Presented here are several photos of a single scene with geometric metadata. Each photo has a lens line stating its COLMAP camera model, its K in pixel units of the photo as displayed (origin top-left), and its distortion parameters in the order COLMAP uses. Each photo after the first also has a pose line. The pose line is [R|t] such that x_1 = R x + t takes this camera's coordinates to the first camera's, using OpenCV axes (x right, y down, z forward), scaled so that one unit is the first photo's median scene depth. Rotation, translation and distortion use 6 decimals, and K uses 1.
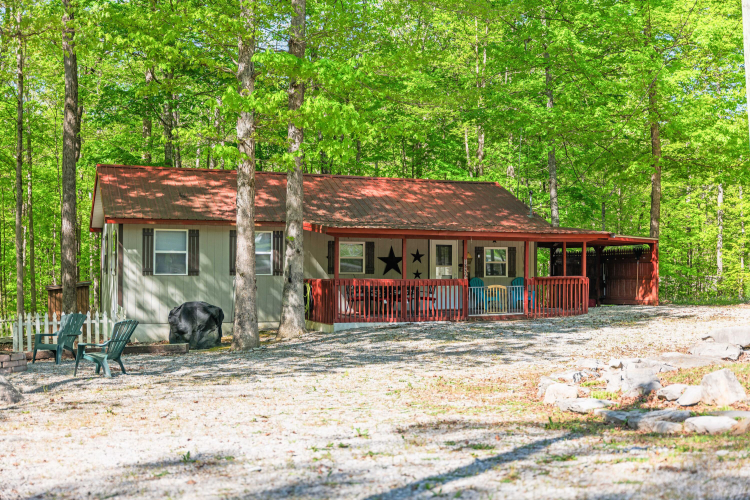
lens RADIAL K [[919.4, 0, 375.0], [0, 919.4, 250.0], [0, 0, 1]] dist [0.033241, 0.012152]
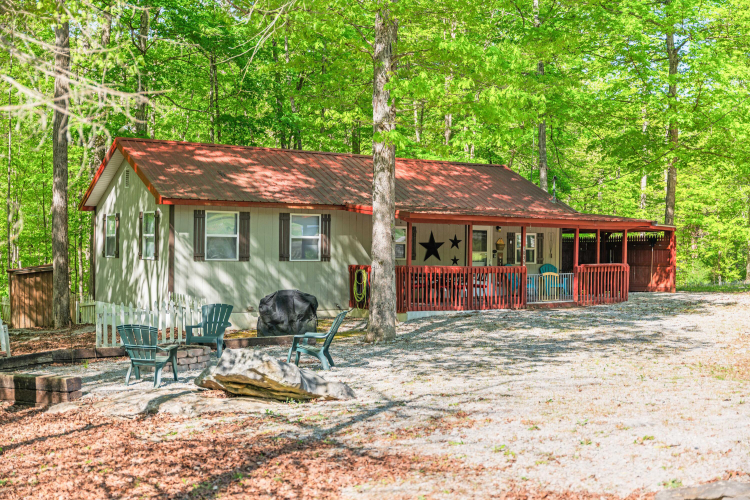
lens RADIAL K [[1022.7, 0, 375.0], [0, 1022.7, 250.0], [0, 0, 1]] dist [0.004718, -0.000554]
pose [[0.980123, 0.007621, 0.198243, -0.272371], [-0.012156, 0.999691, 0.021669, -0.007378], [-0.198016, -0.023648, 0.979913, -0.040288]]
